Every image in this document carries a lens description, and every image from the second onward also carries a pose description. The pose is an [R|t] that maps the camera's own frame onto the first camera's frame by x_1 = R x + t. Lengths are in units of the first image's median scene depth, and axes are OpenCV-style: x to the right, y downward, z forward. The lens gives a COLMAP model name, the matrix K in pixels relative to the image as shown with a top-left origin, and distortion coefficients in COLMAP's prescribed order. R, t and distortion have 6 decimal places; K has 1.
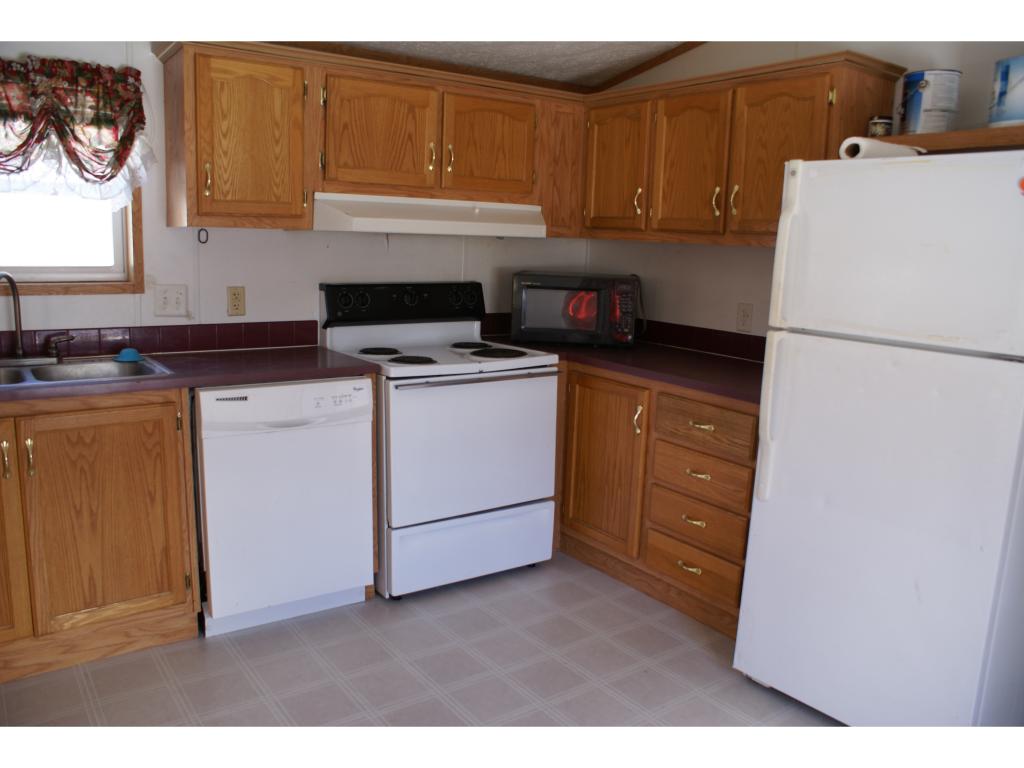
lens RADIAL K [[794.6, 0, 512.0], [0, 794.6, 384.0], [0, 0, 1]] dist [-0.151189, 0.109302]
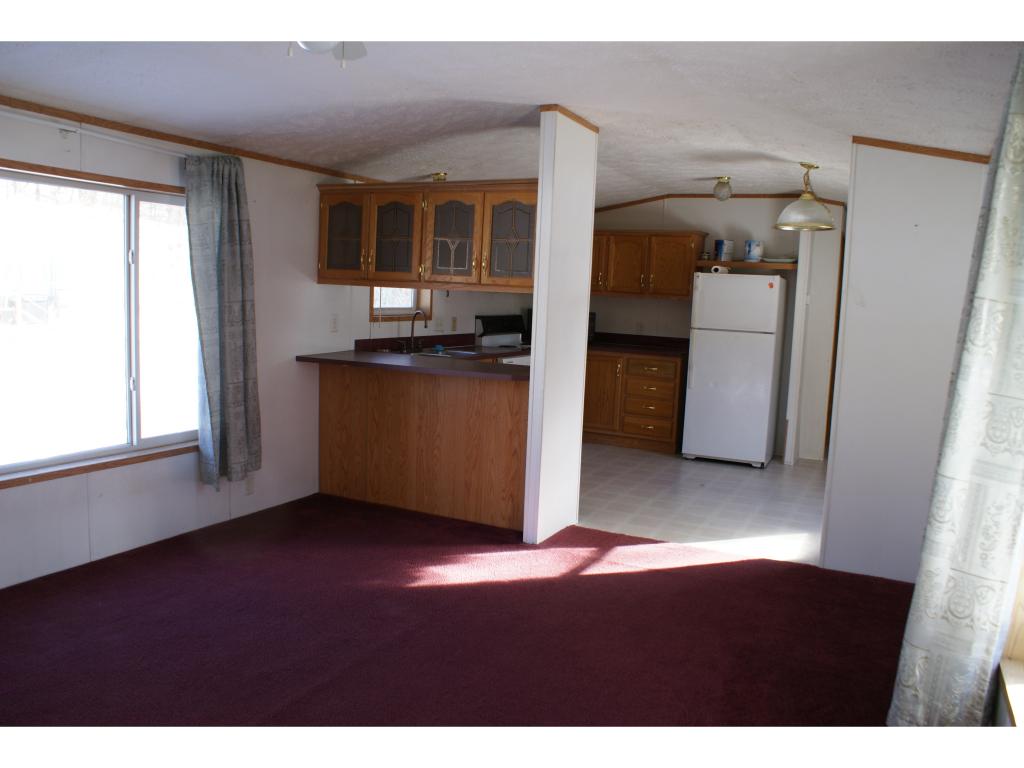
lens RADIAL K [[794.6, 0, 512.0], [0, 794.6, 384.0], [0, 0, 1]] dist [-0.151189, 0.109302]
pose [[0.888366, -0.050517, 0.456349, -1.344216], [0.070156, 0.997192, -0.026183, 0.138290], [-0.453745, 0.055276, 0.889415, -1.089377]]
